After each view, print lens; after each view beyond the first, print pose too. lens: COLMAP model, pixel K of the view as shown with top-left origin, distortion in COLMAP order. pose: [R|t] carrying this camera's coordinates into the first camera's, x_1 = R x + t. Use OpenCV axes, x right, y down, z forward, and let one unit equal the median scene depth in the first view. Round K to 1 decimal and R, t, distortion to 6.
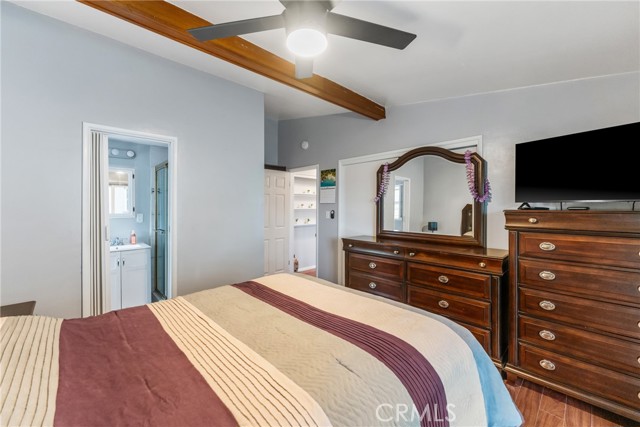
lens RADIAL K [[256.1, 0, 320.4], [0, 256.1, 209.9], [0, 0, 1]] dist [0.000316, -0.000357]
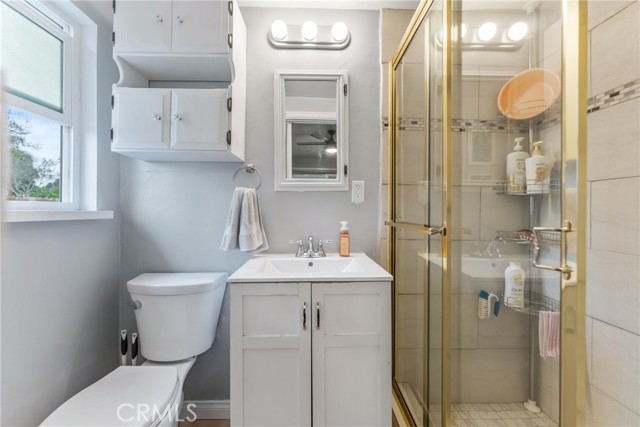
lens RADIAL K [[256.1, 0, 319.3], [0, 256.1, 212.4], [0, 0, 1]] dist [0.000316, -0.000357]
pose [[0.738699, -0.000174, -0.674036, -0.485405], [-0.008853, 0.999911, -0.009960, 0.068655], [0.673978, 0.013324, 0.738632, 0.671401]]
